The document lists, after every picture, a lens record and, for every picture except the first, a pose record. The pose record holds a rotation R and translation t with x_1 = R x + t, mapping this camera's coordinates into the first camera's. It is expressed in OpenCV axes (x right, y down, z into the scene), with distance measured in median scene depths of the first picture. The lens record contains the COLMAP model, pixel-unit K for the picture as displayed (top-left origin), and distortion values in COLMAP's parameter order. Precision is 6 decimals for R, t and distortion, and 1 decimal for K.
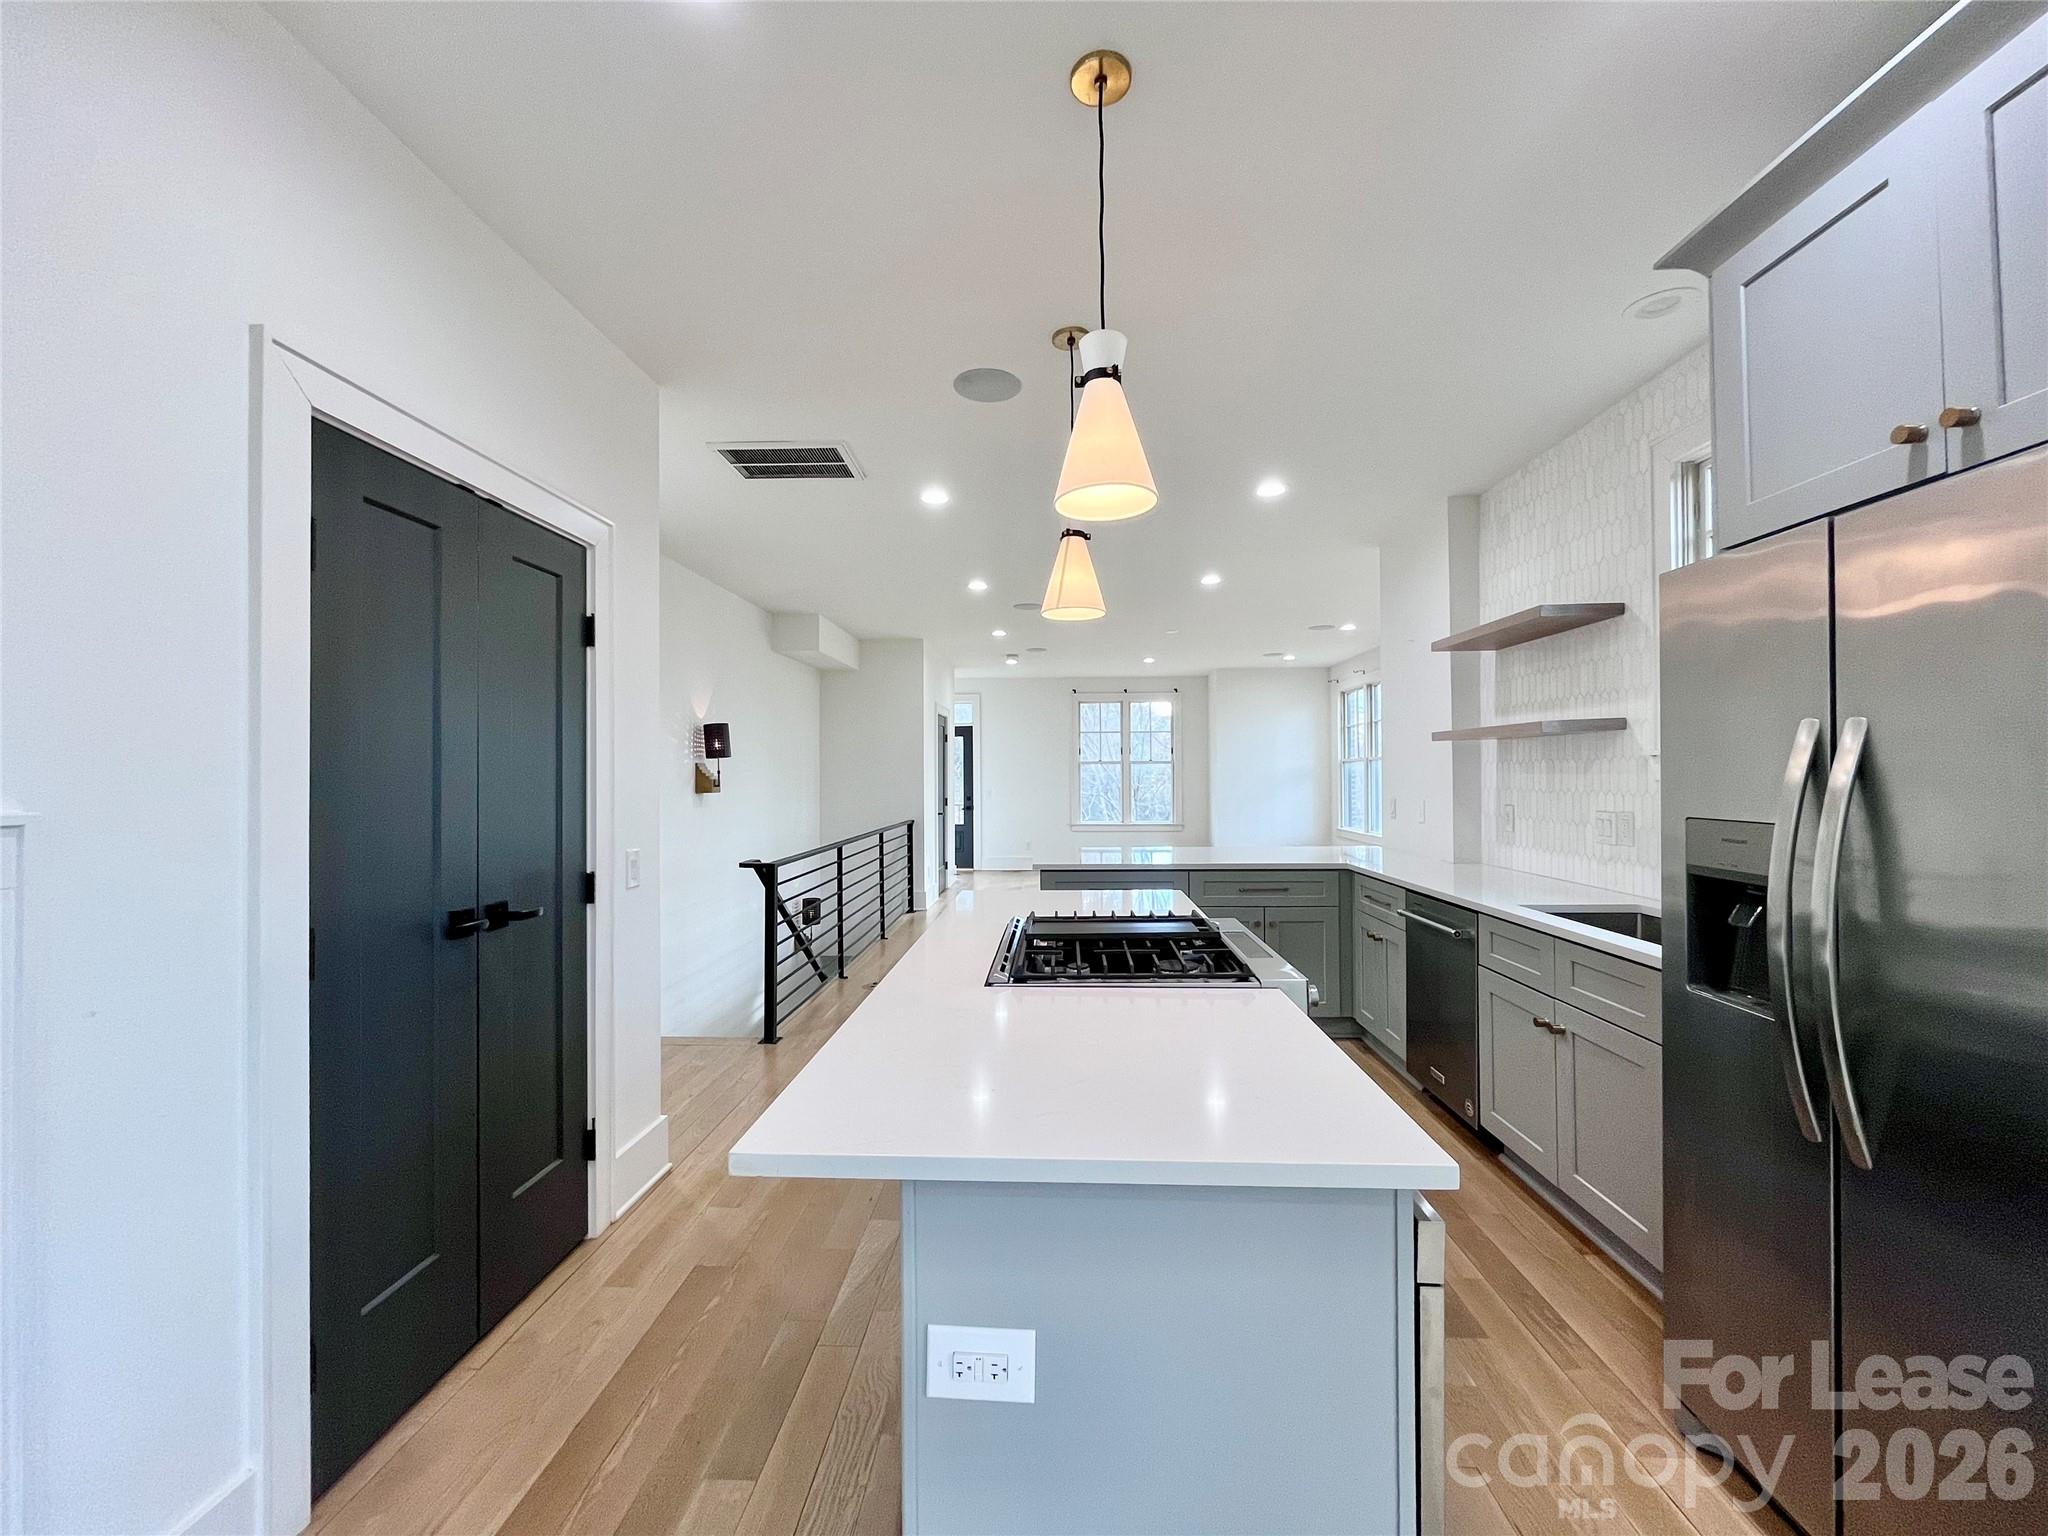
lens RADIAL K [[826.0, 0, 1021.2], [0, 826.0, 767.4], [0, 0, 1]] dist [-0.001670, -0.000710]
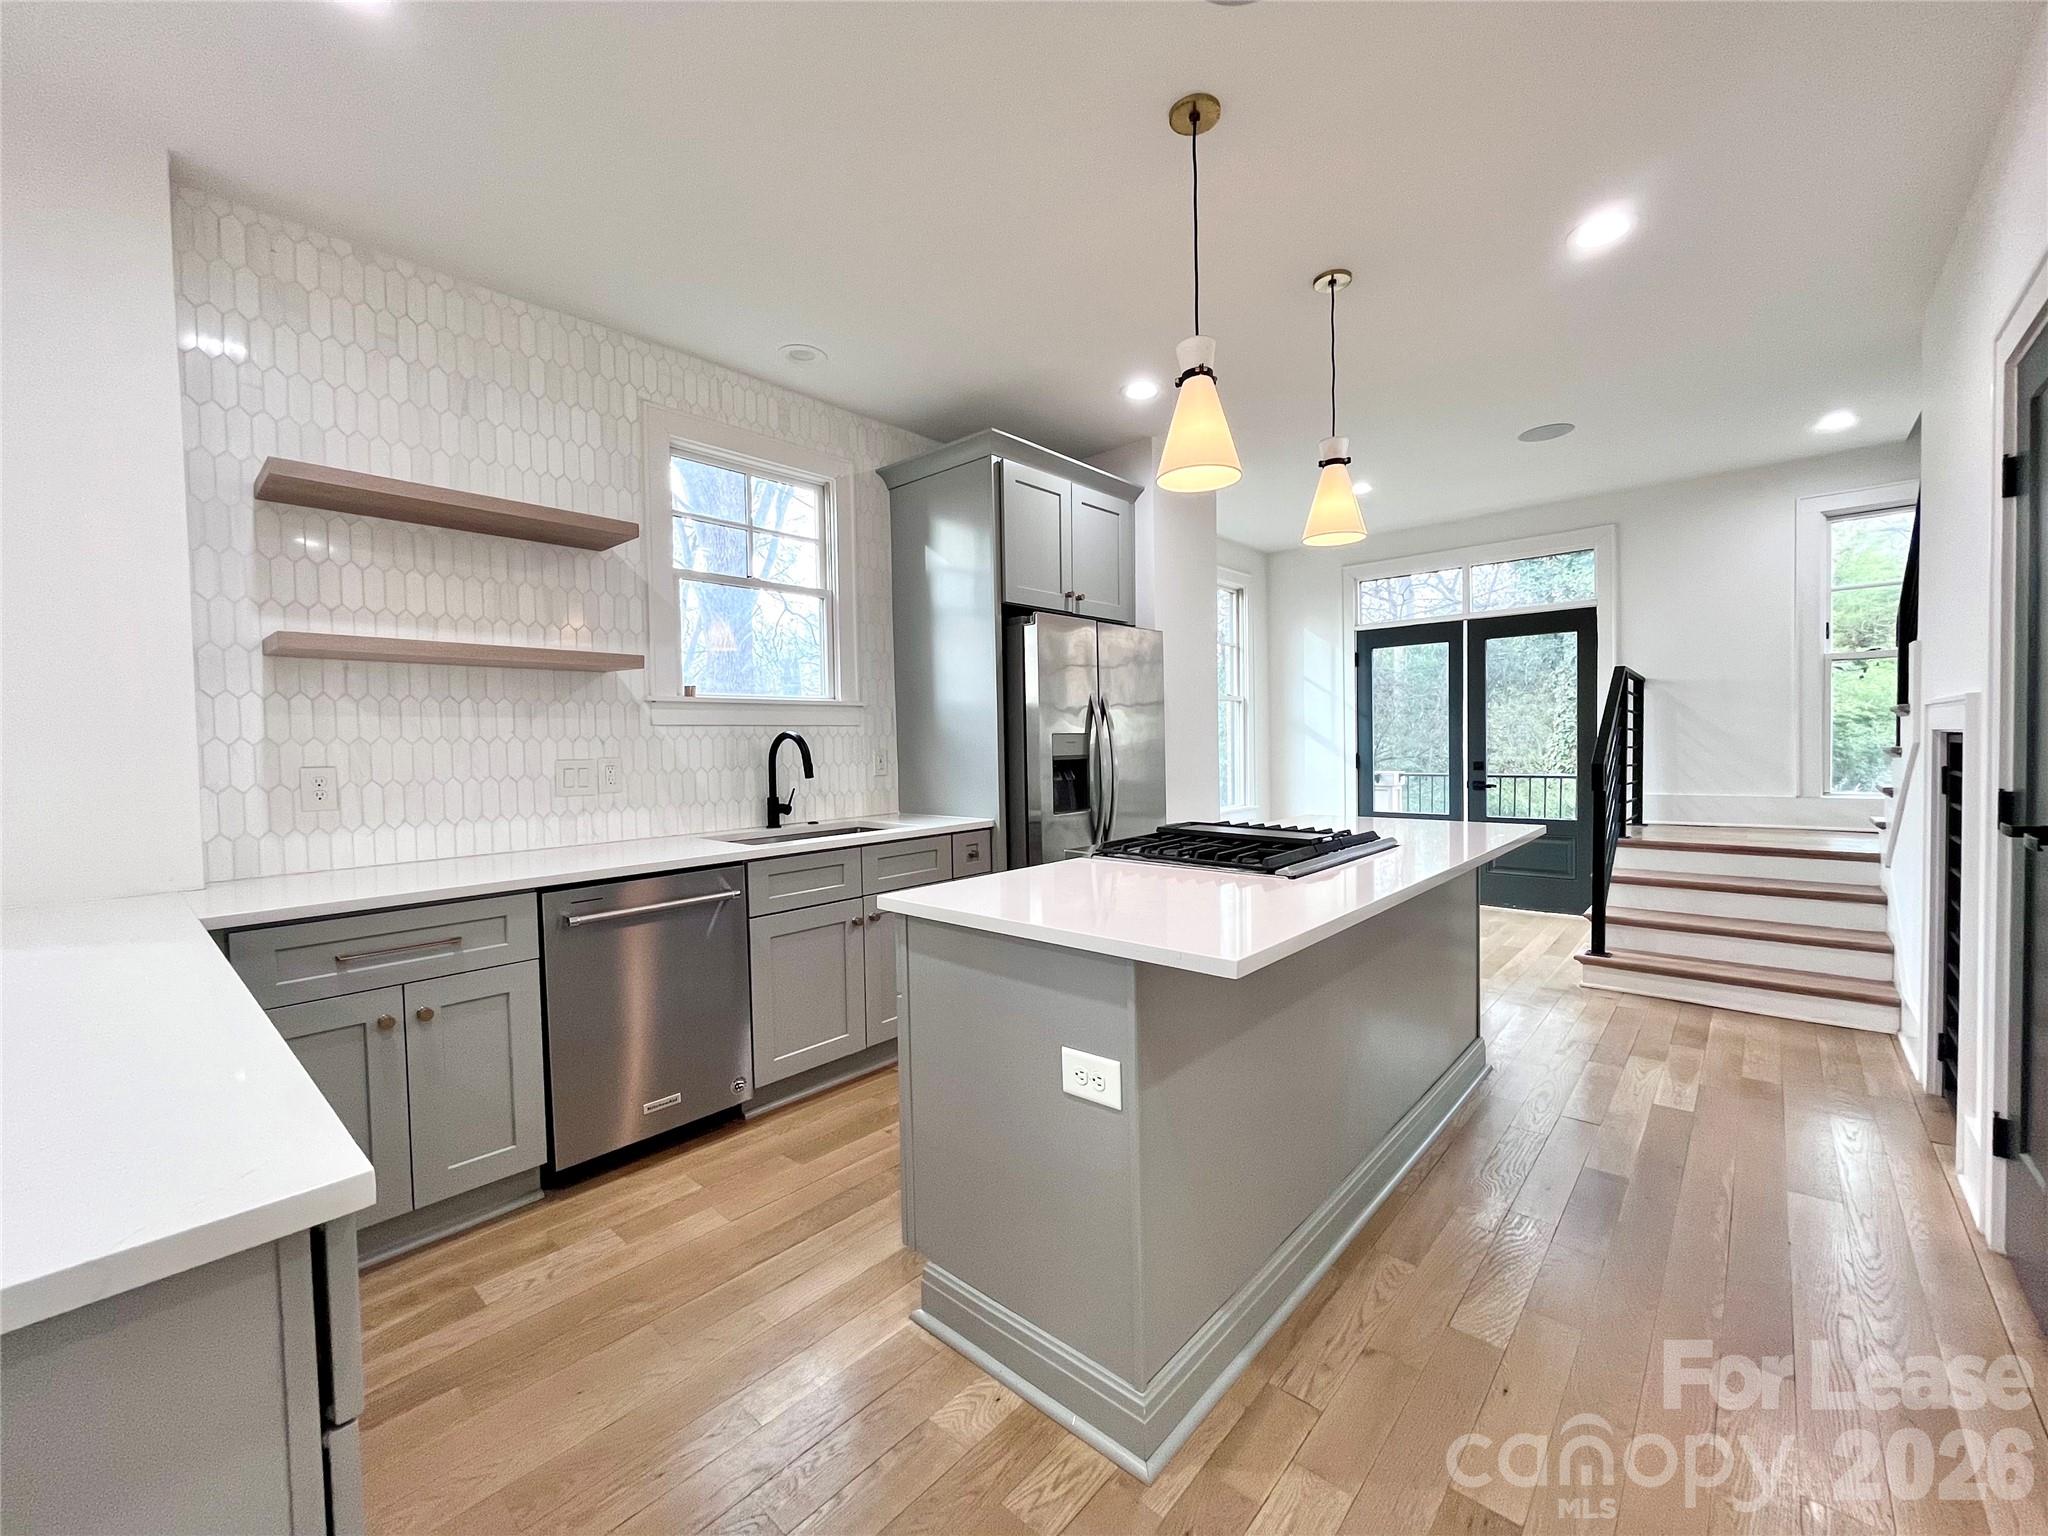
lens RADIAL K [[826.0, 0, 1021.2], [0, 826.0, 767.4], [0, 0, 1]] dist [-0.001670, -0.000710]
pose [[-0.771990, 0.001244, 0.635633, -0.176471], [0.018977, 0.999597, 0.021092, 0.037879], [-0.635351, 0.028345, -0.771703, 1.014277]]
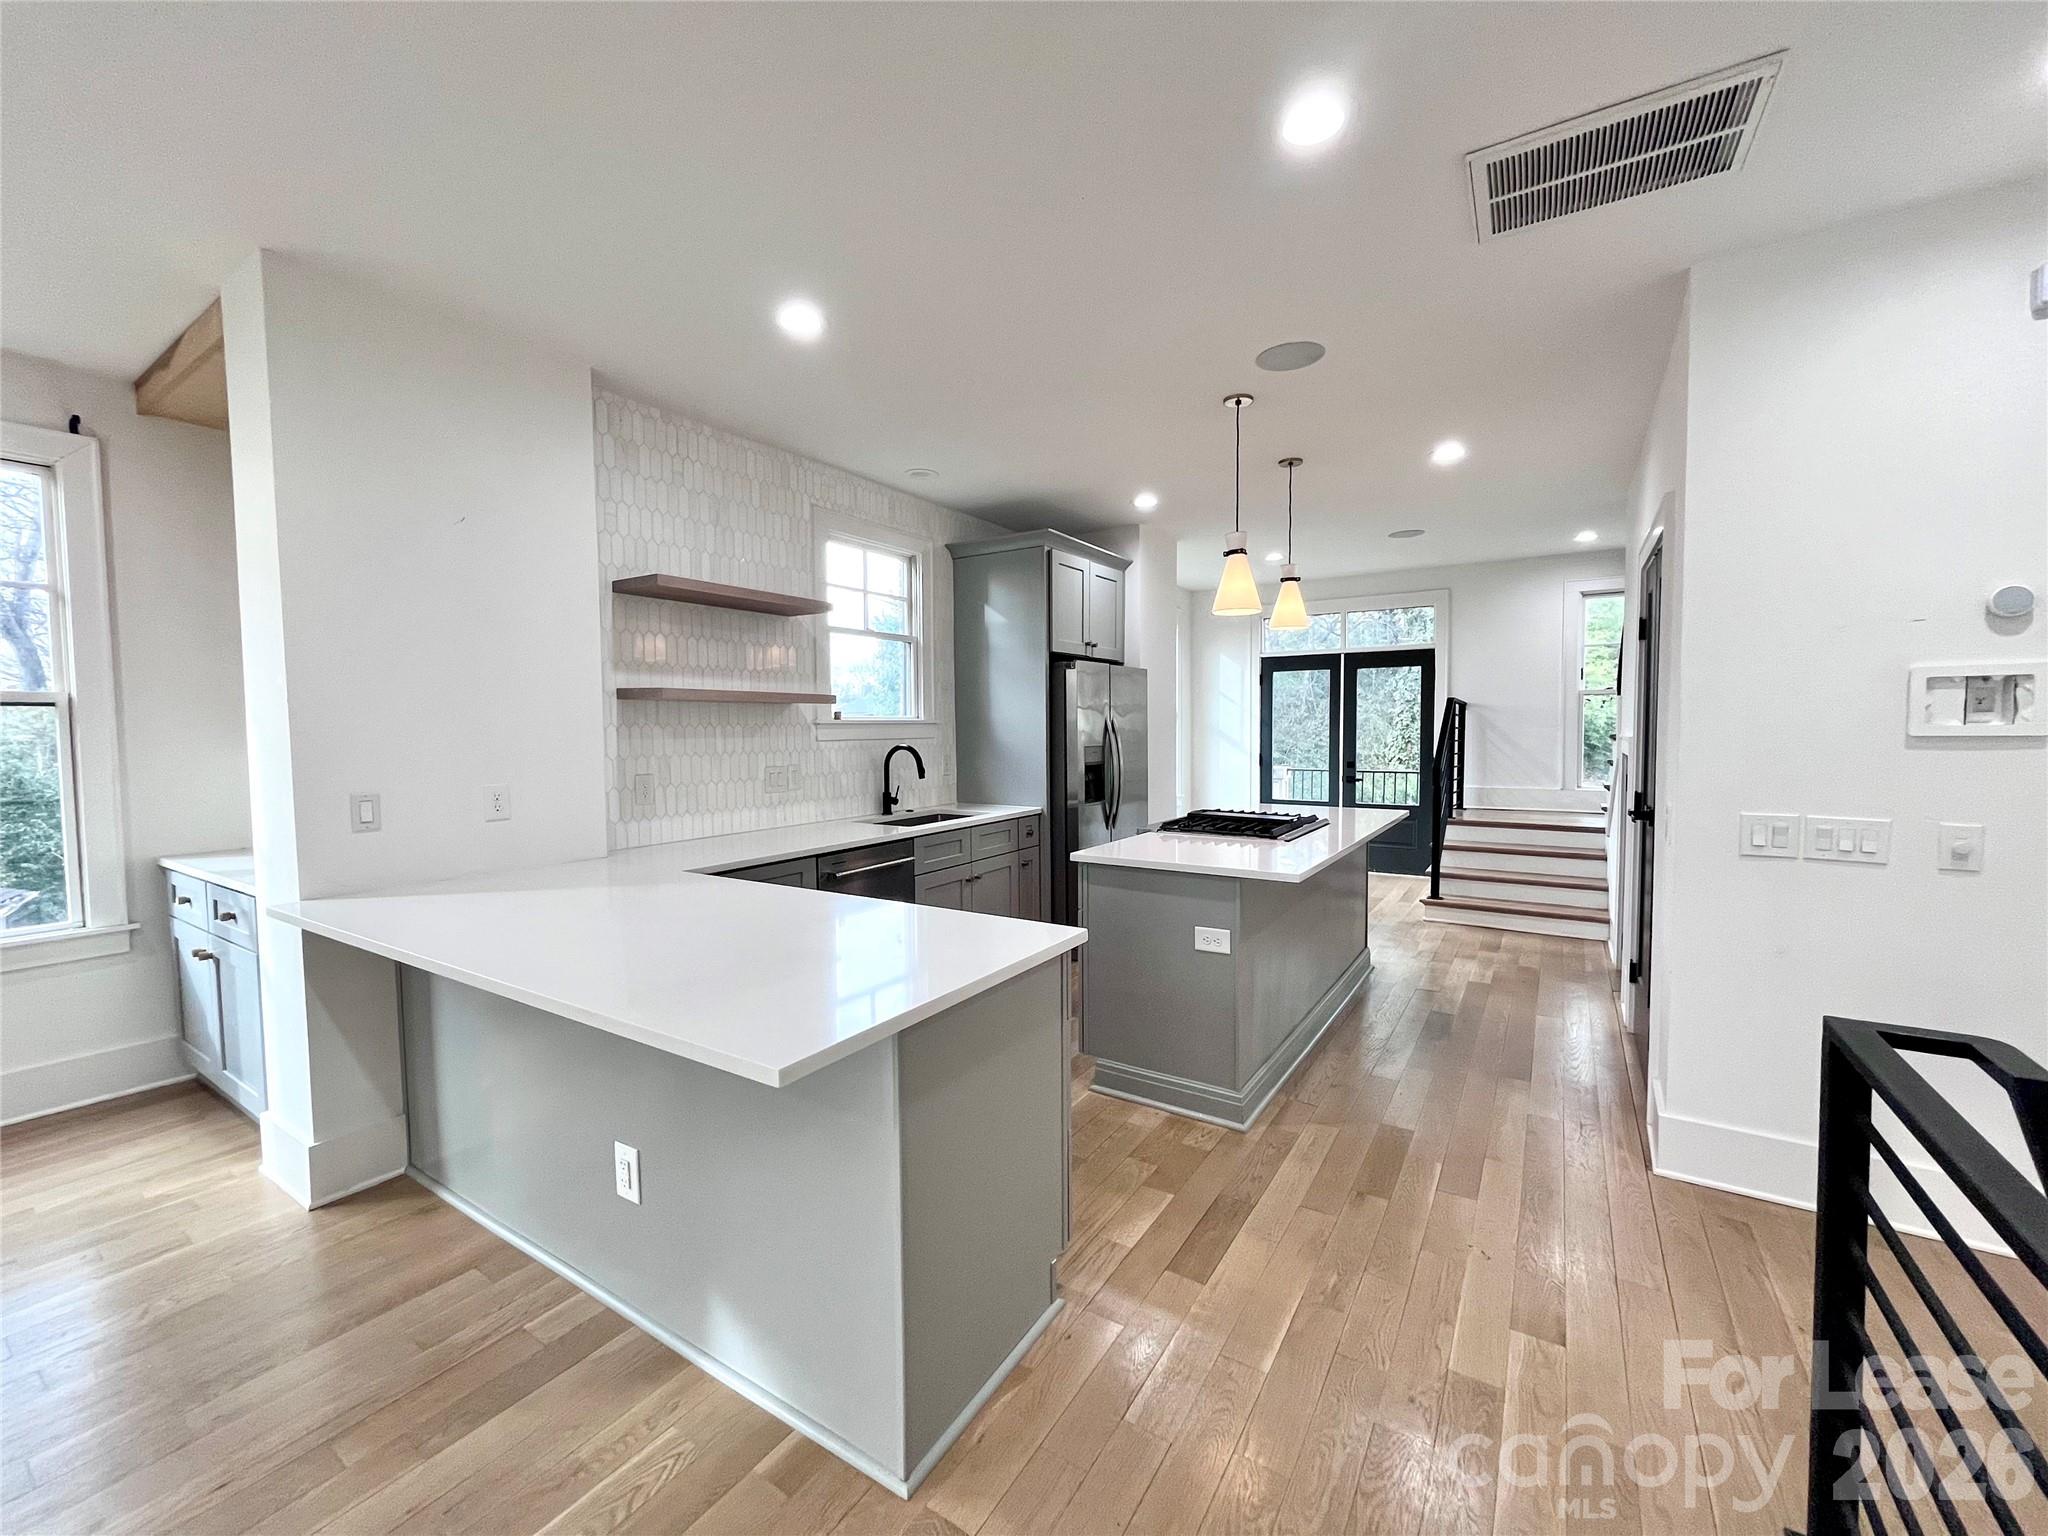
lens RADIAL K [[826.0, 0, 1021.2], [0, 826.0, 767.4], [0, 0, 1]] dist [-0.001670, -0.000710]
pose [[-0.861519, -0.012870, 0.507561, -0.187063], [0.009312, 0.999110, 0.041140, 0.004212], [-0.507639, 0.040169, -0.860633, 1.386684]]
